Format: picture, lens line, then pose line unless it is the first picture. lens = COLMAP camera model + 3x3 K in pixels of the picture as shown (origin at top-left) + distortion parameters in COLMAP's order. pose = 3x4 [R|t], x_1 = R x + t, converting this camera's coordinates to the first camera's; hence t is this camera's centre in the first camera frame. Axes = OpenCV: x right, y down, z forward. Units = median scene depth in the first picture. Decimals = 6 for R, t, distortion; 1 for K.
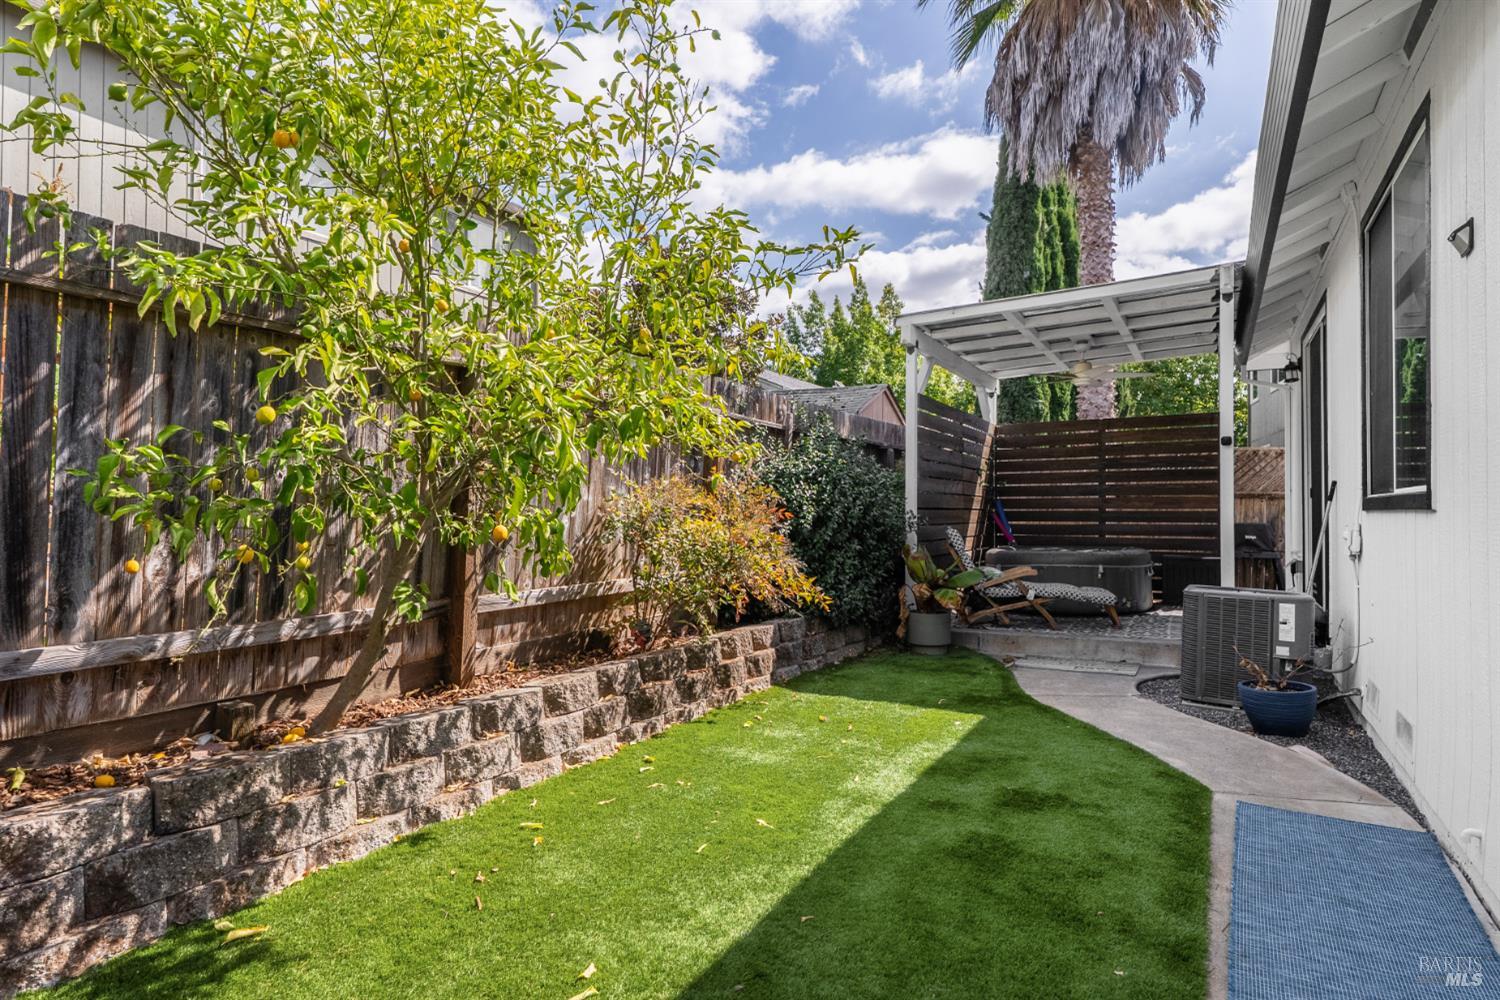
lens RADIAL K [[782.3, 0, 750.0], [0, 782.3, 500.0], [0, 0, 1]] dist [0.000901, 0.000533]
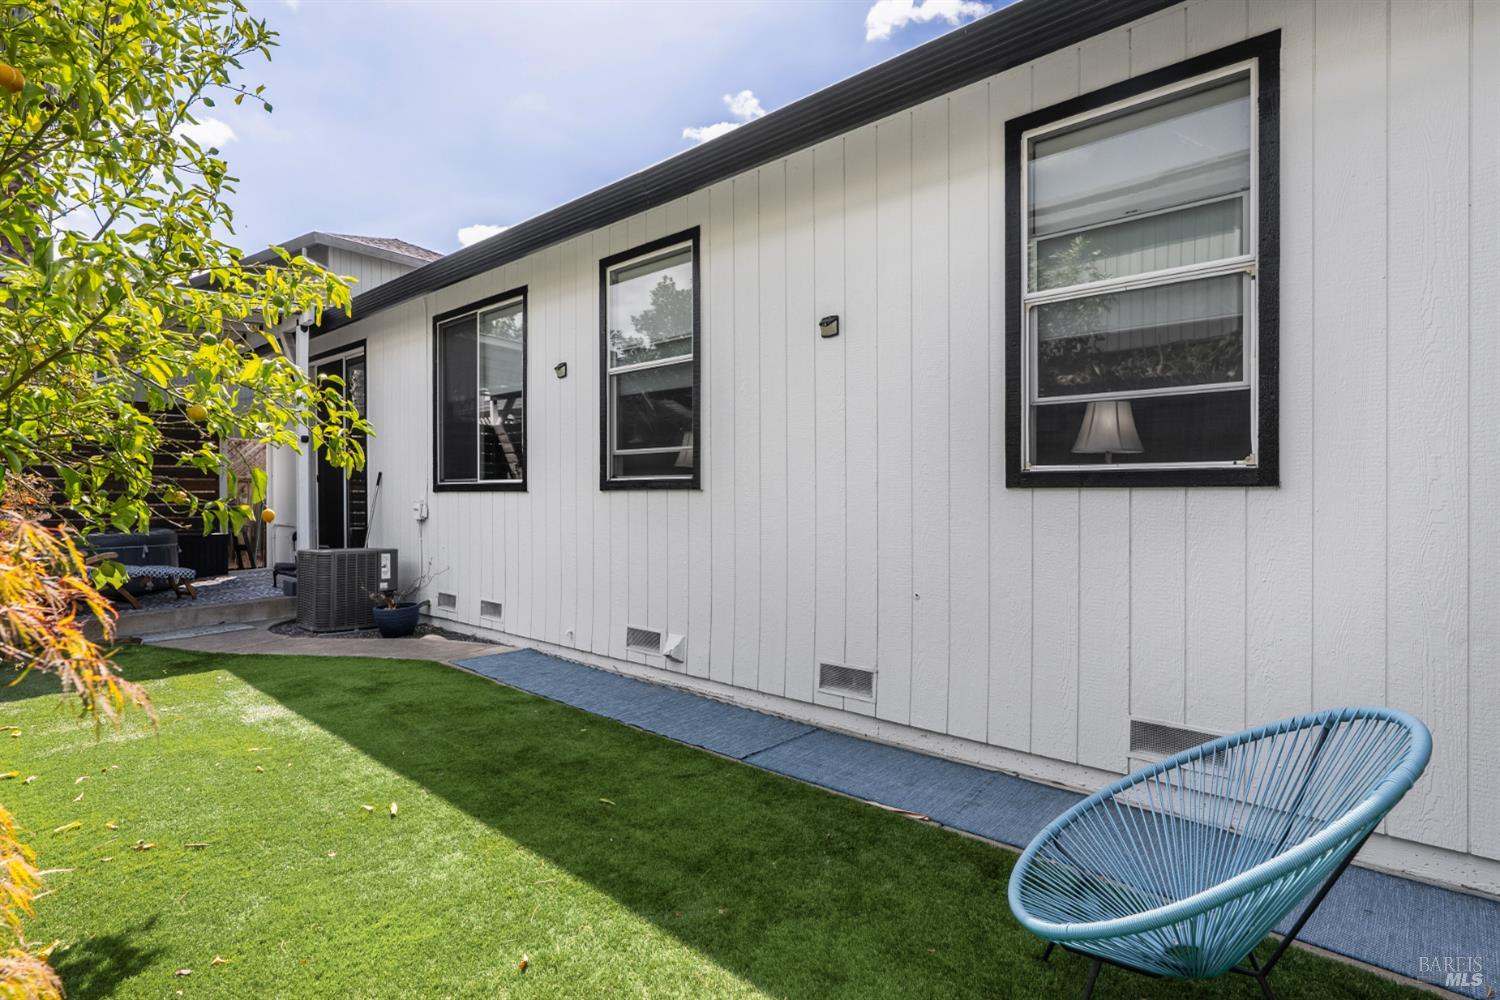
lens RADIAL K [[782.3, 0, 750.0], [0, 782.3, 500.0], [0, 0, 1]] dist [0.000901, 0.000533]
pose [[0.205512, -0.010073, 0.978603, -0.671338], [-0.011611, 0.999852, 0.012731, 0.001447], [-0.978586, -0.013979, 0.205365, 0.005116]]
